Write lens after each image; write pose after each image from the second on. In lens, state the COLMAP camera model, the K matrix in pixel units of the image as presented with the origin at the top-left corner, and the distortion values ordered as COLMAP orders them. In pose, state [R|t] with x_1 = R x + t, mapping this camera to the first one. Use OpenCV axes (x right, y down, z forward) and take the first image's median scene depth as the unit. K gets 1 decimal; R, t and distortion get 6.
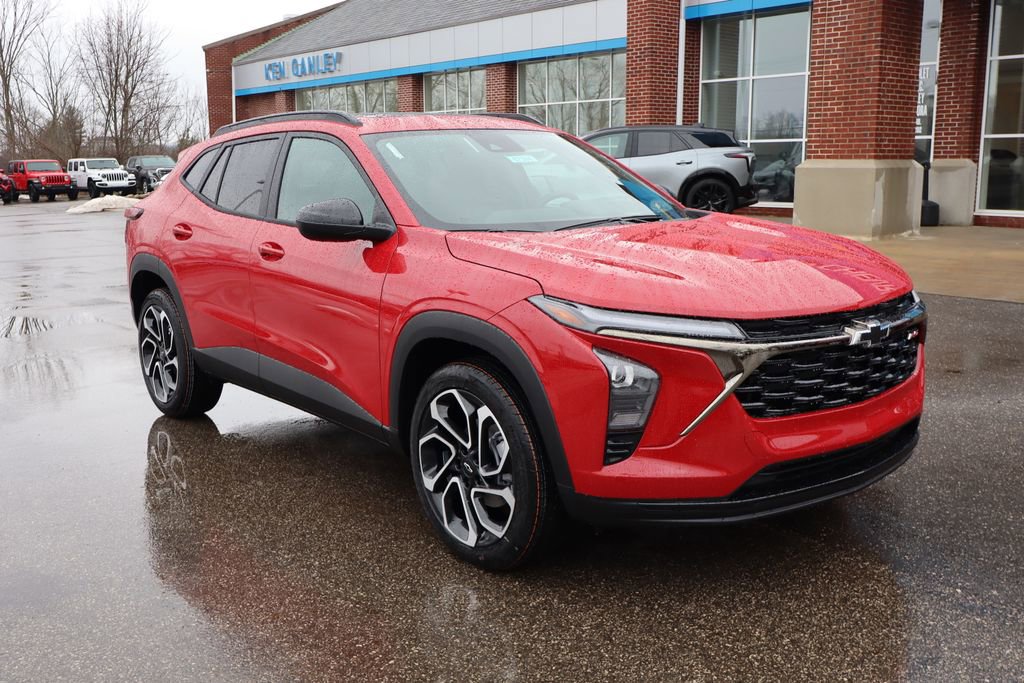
lens RADIAL K [[1165.4, 0, 543.6], [0, 1165.4, 344.0], [0, 0, 1]] dist [-0.001870, 0.020882]
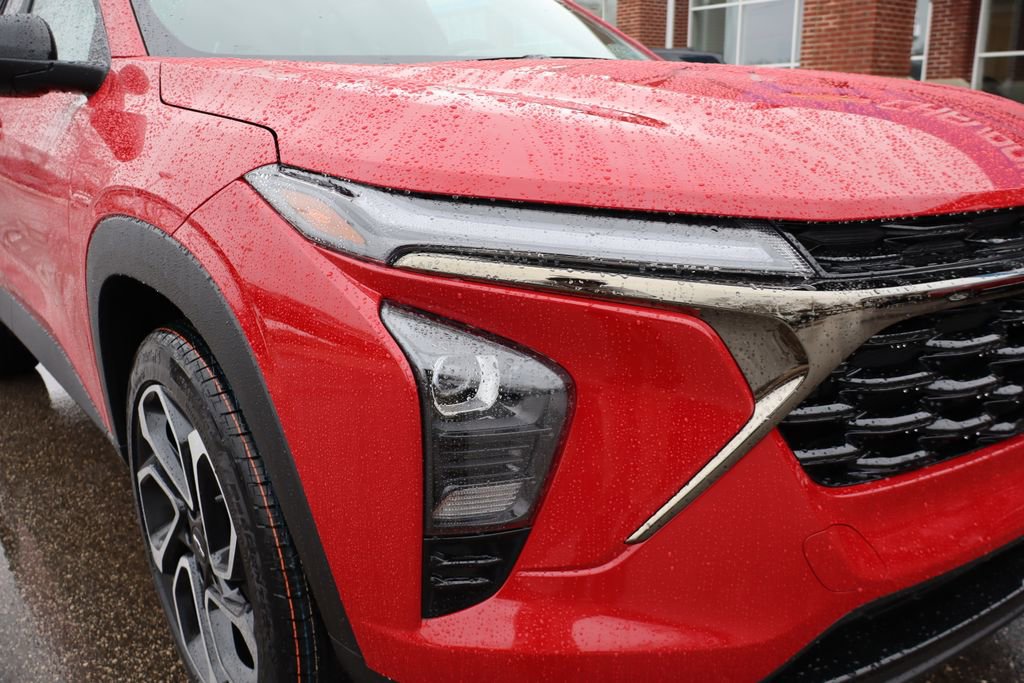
lens RADIAL K [[1048.6, 0, 513.2], [0, 1048.6, 390.0], [0, 0, 1]] dist [0.016864, 0.031124]
pose [[0.999538, -0.003839, -0.030134, 0.089084], [0.007255, 0.993445, 0.114077, -0.007184], [0.029499, -0.114243, 0.993015, 0.658964]]
